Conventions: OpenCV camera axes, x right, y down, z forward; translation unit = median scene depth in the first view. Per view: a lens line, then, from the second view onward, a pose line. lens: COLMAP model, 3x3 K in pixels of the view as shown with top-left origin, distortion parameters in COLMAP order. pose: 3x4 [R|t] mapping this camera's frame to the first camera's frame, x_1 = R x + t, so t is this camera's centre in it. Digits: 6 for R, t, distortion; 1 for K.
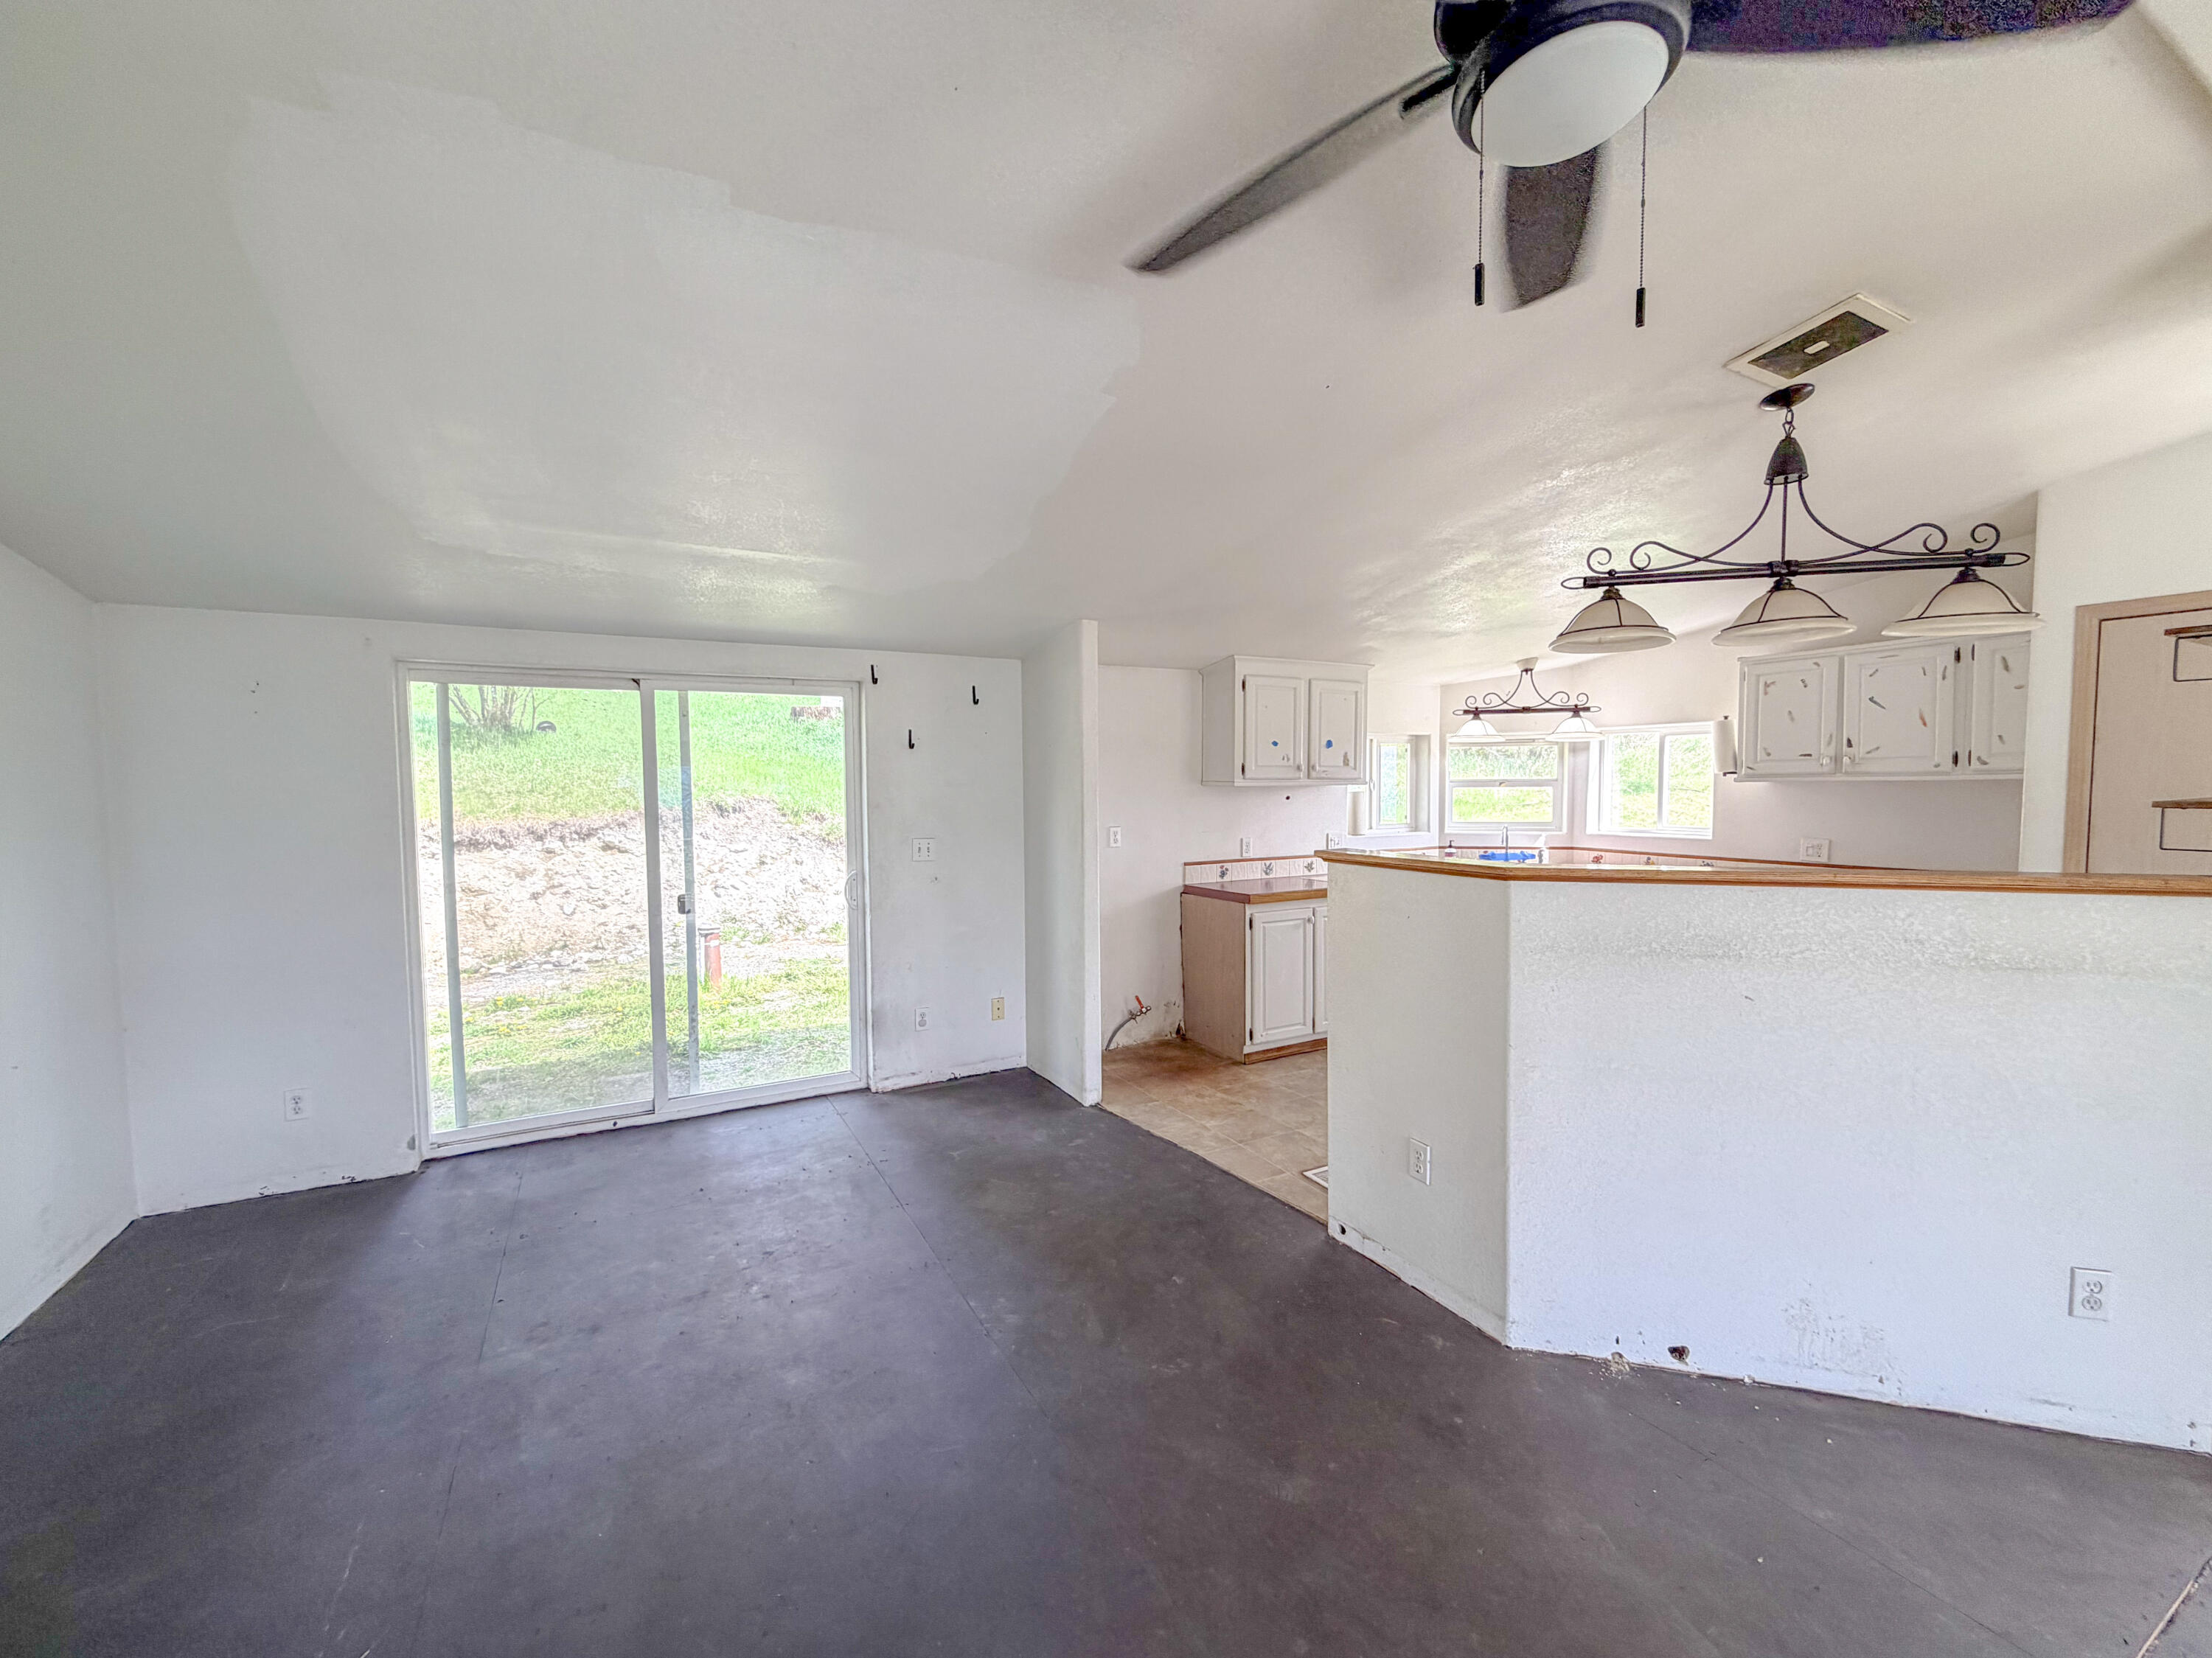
lens RADIAL K [[898.3, 0, 1100.7], [0, 898.3, 834.6], [0, 0, 1]] dist [0.000306, -0.000062]
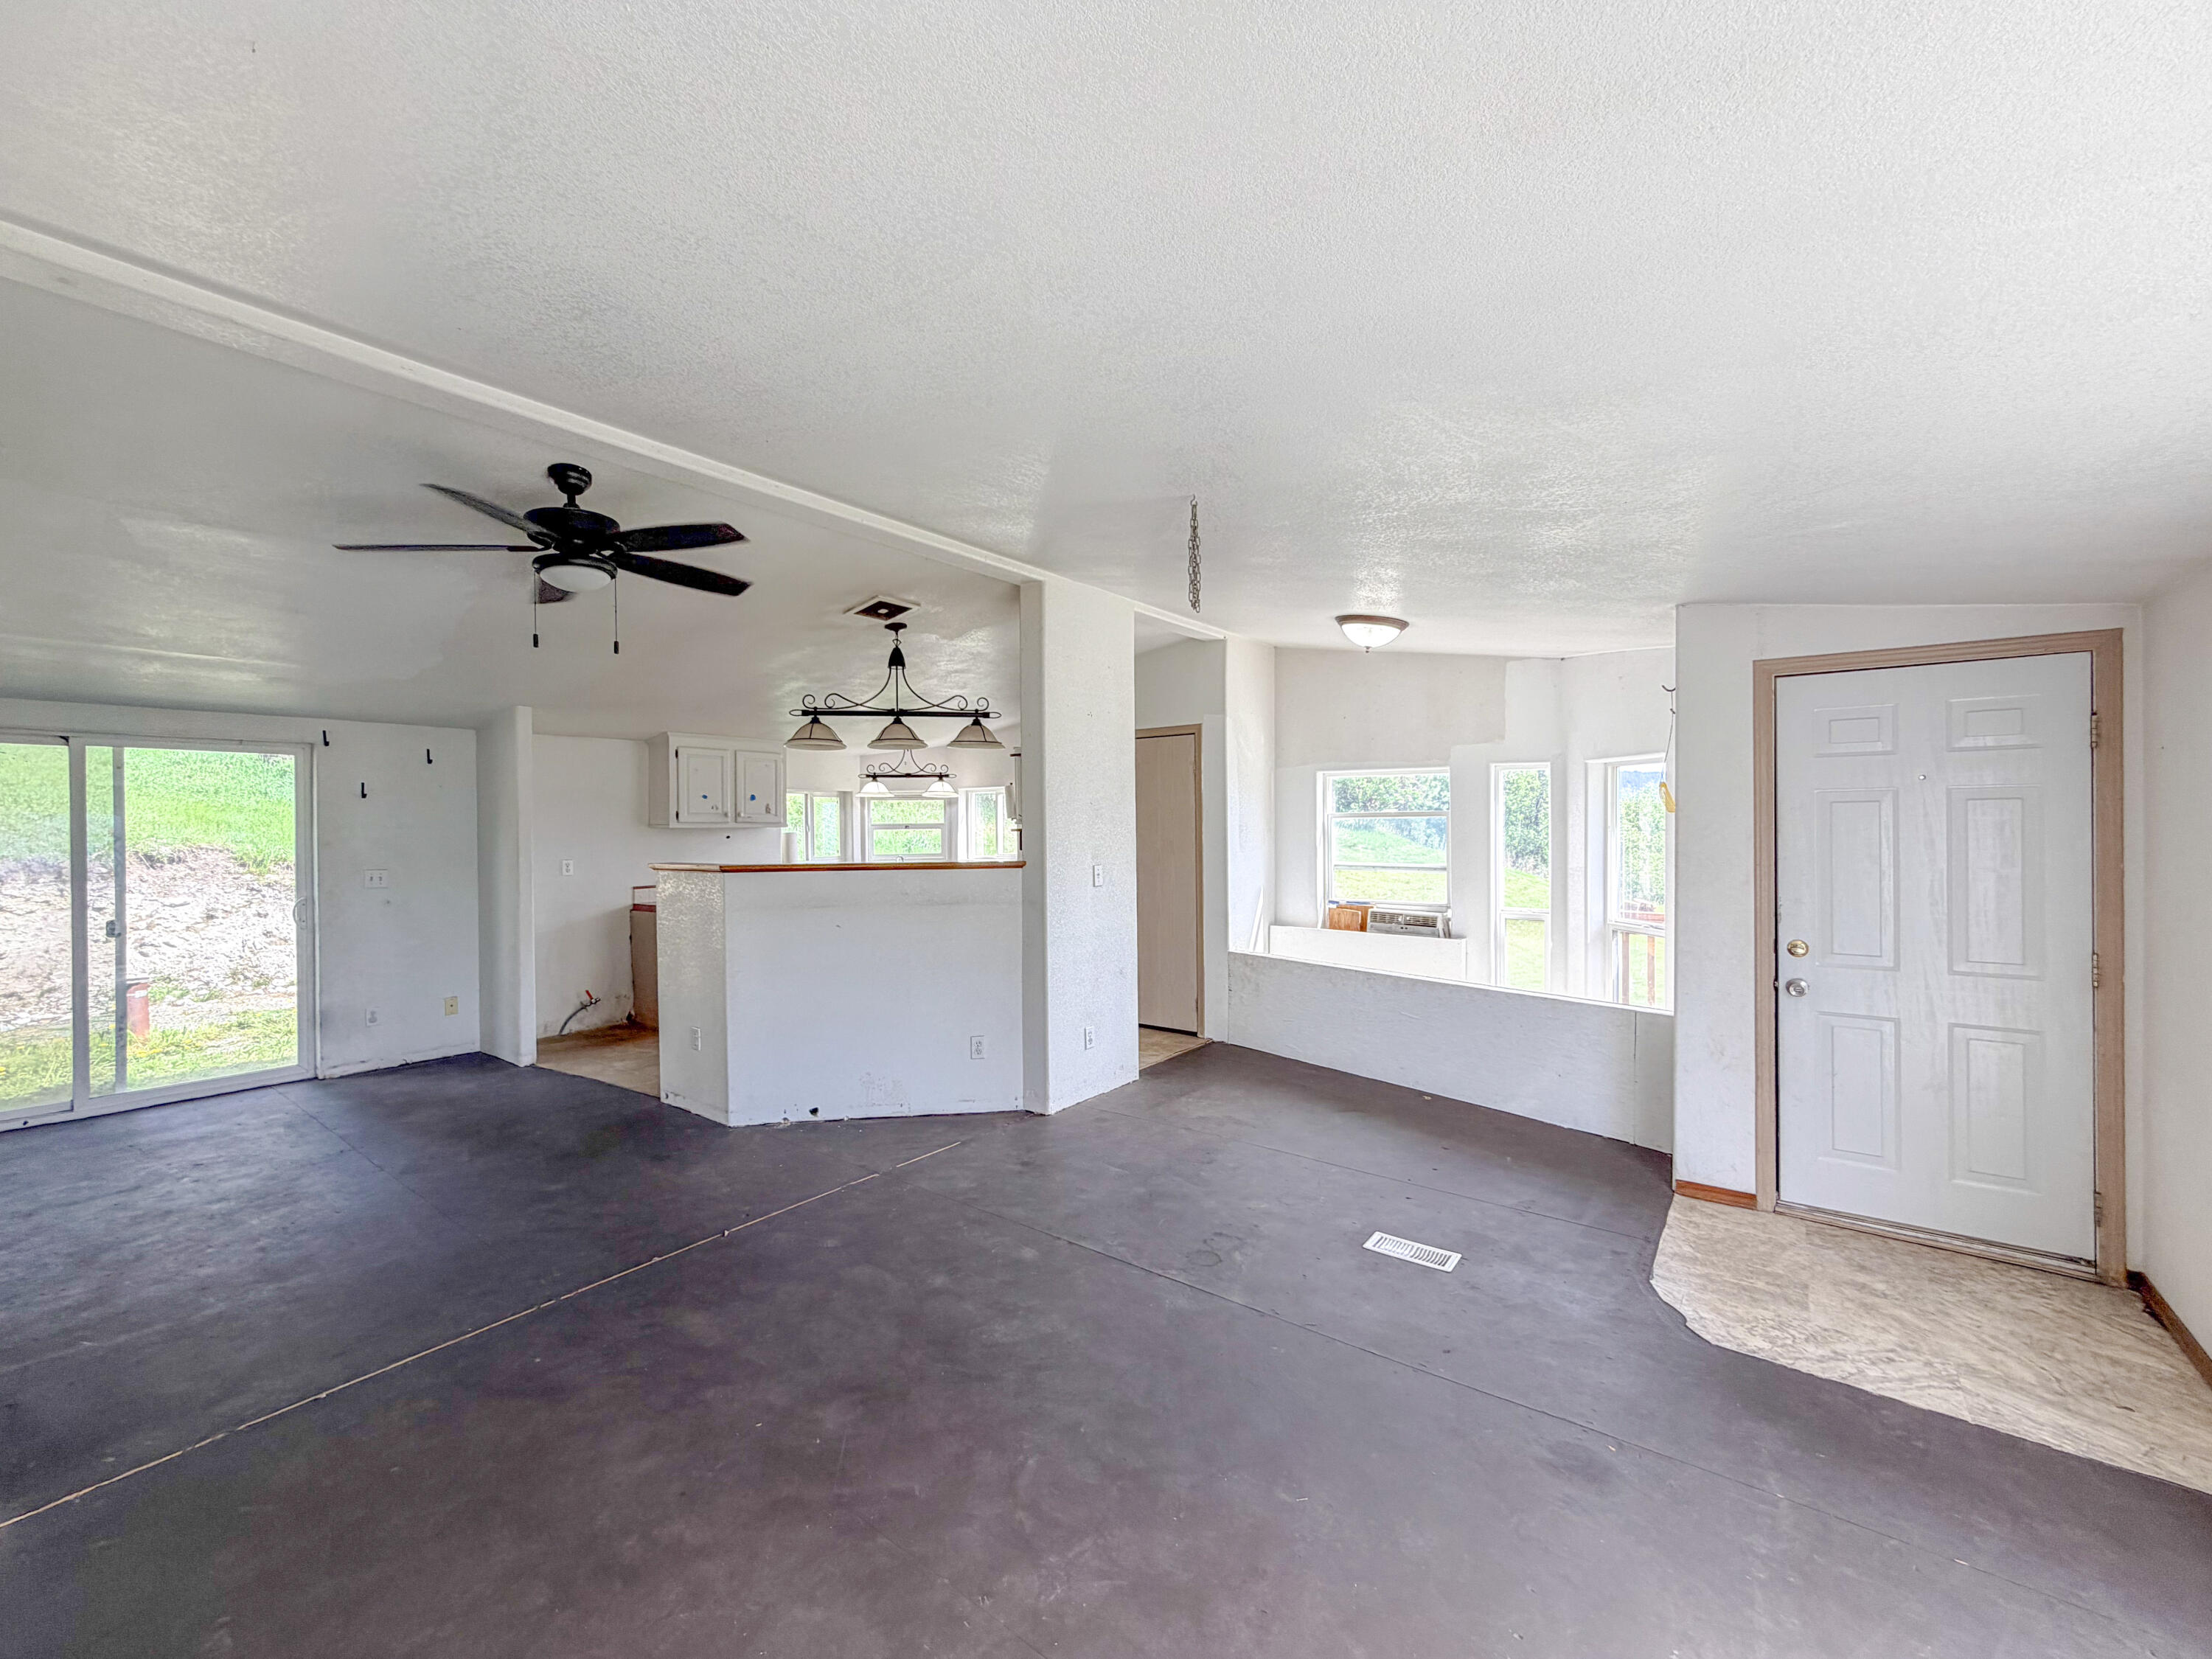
lens RADIAL K [[887.8, 0, 1099.5], [0, 887.8, 831.9], [0, 0, 1]] dist [0.001786, -0.000627]
pose [[0.912616, -0.004224, 0.408795, 0.193843], [0.027802, 0.998273, -0.051753, 0.039325], [-0.407871, 0.058596, 0.911158, -0.483470]]
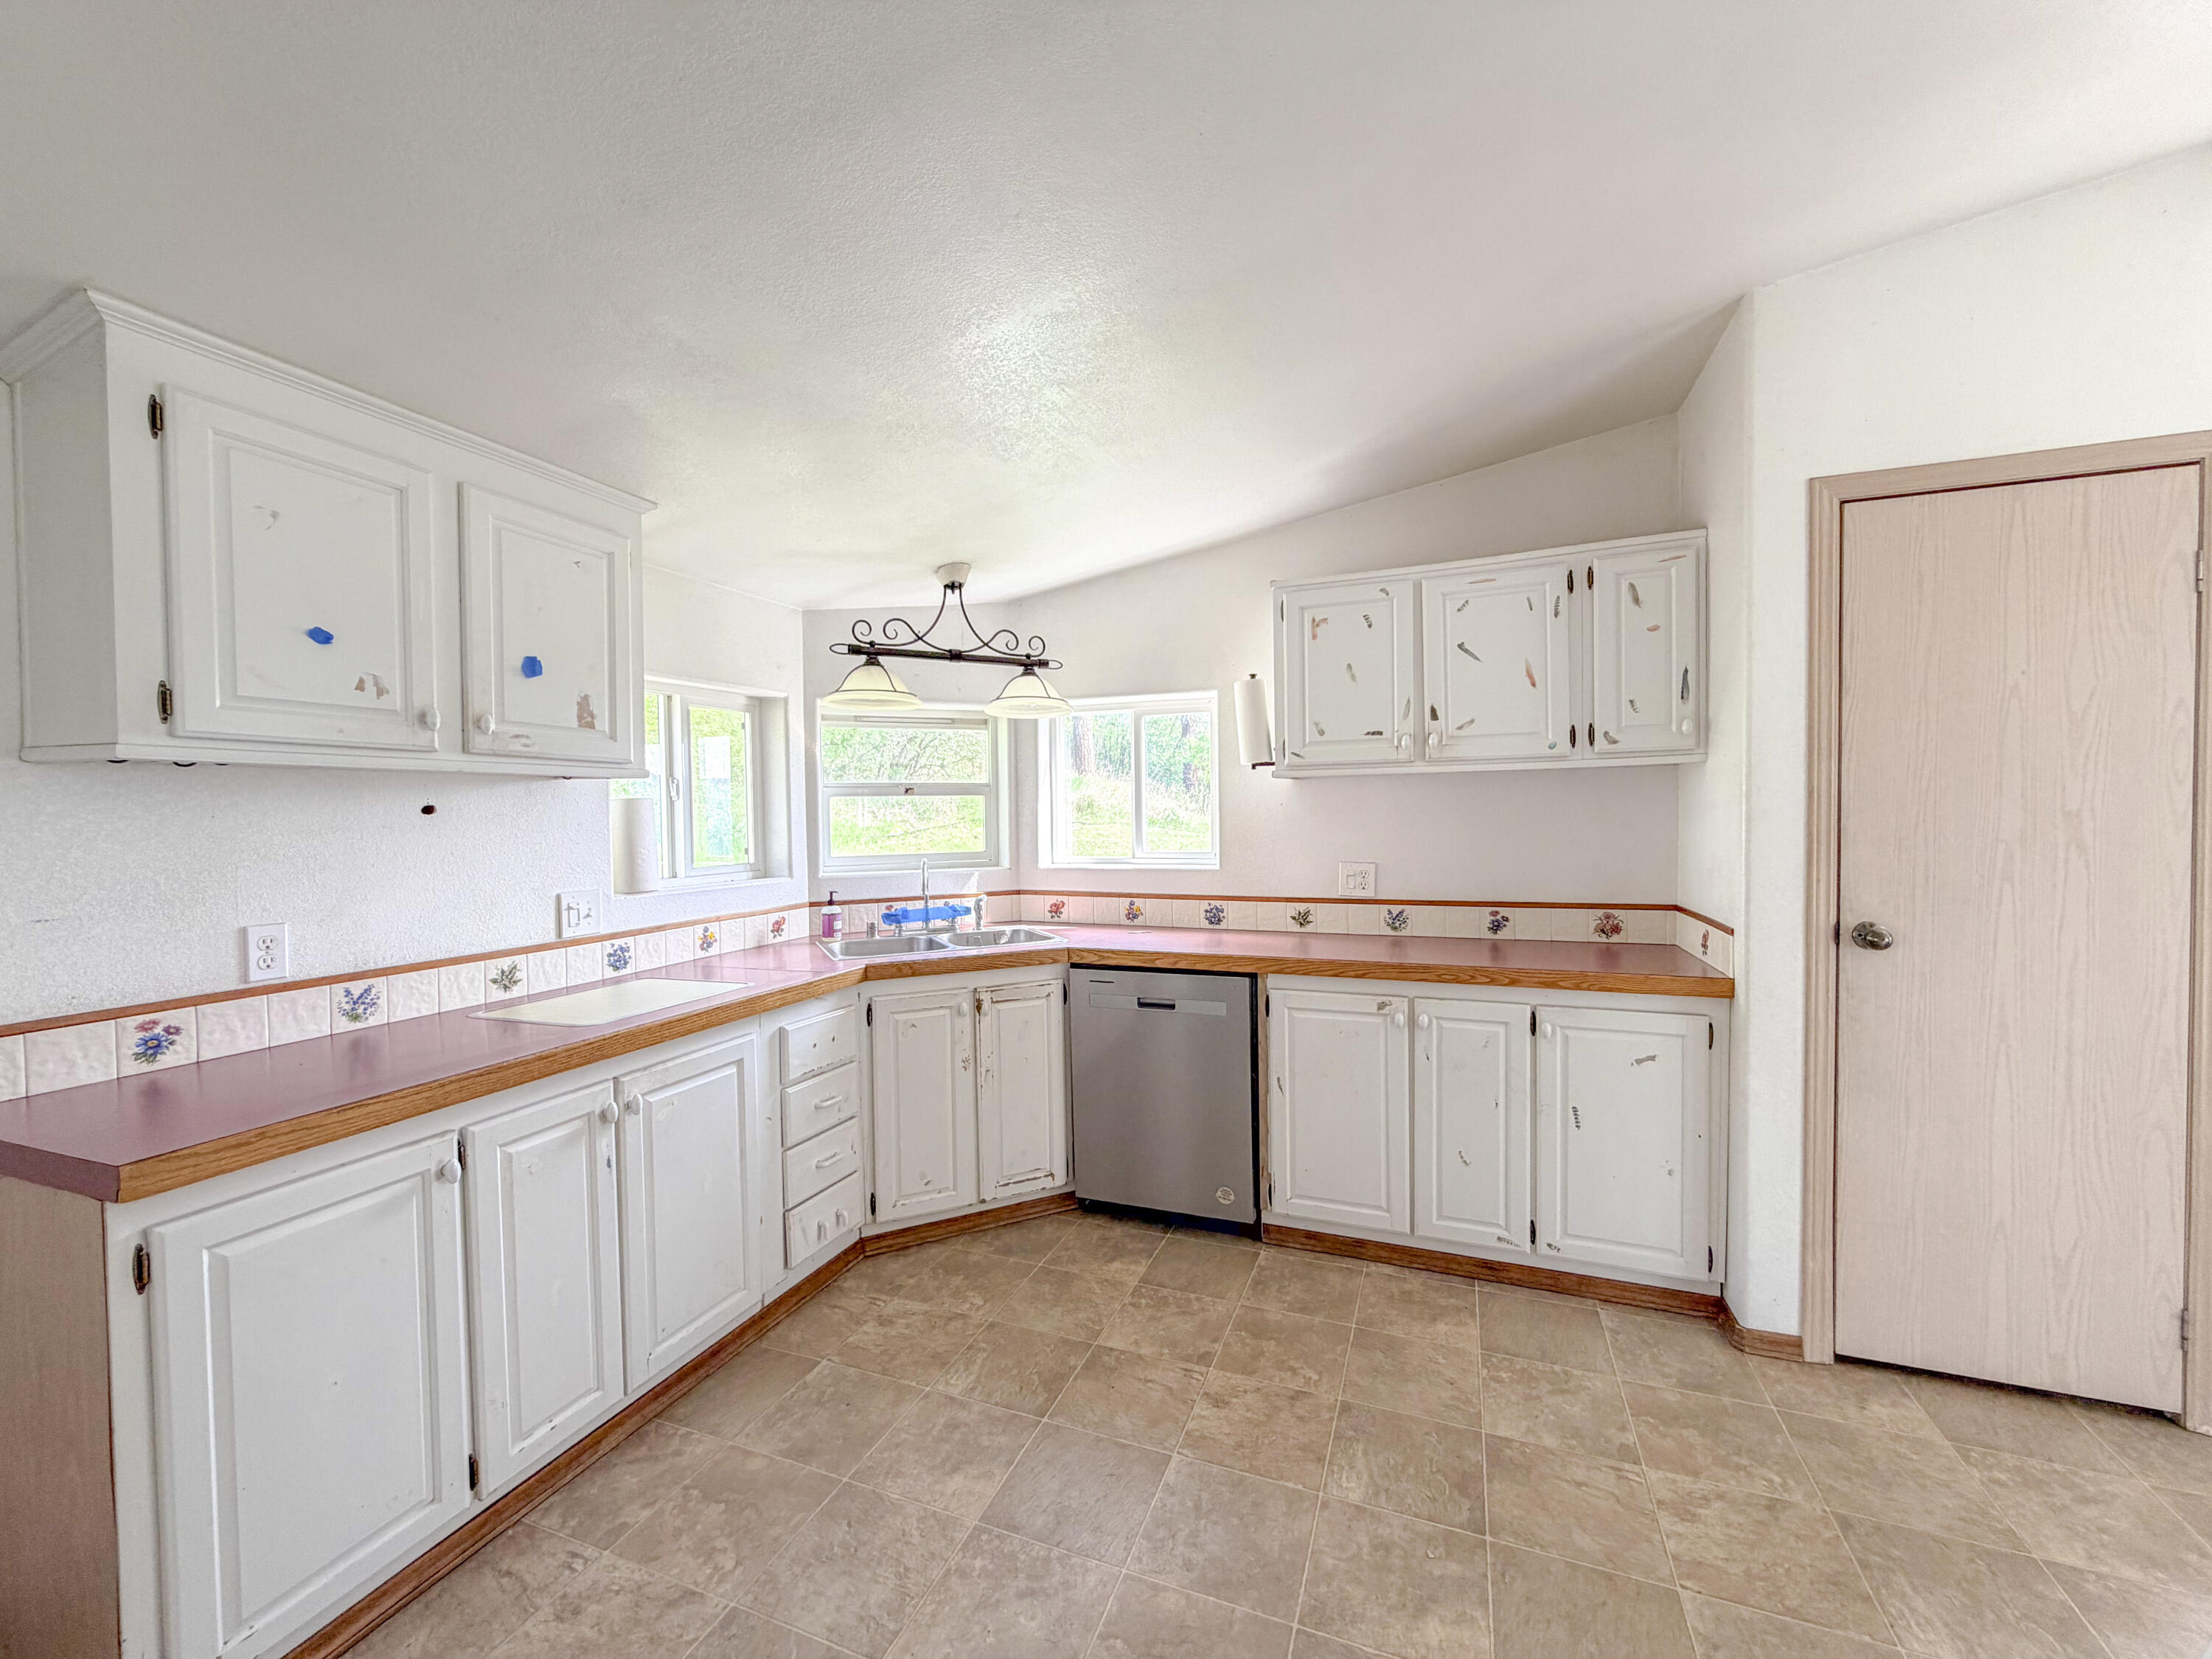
lens RADIAL K [[887.8, 0, 1099.5], [0, 887.8, 831.9], [0, 0, 1]] dist [0.001786, -0.000627]
pose [[0.769138, -0.016765, 0.638863, 0.209075], [0.045095, 0.998588, -0.028085, -0.008423], [-0.637490, 0.050410, 0.768808, 0.587409]]
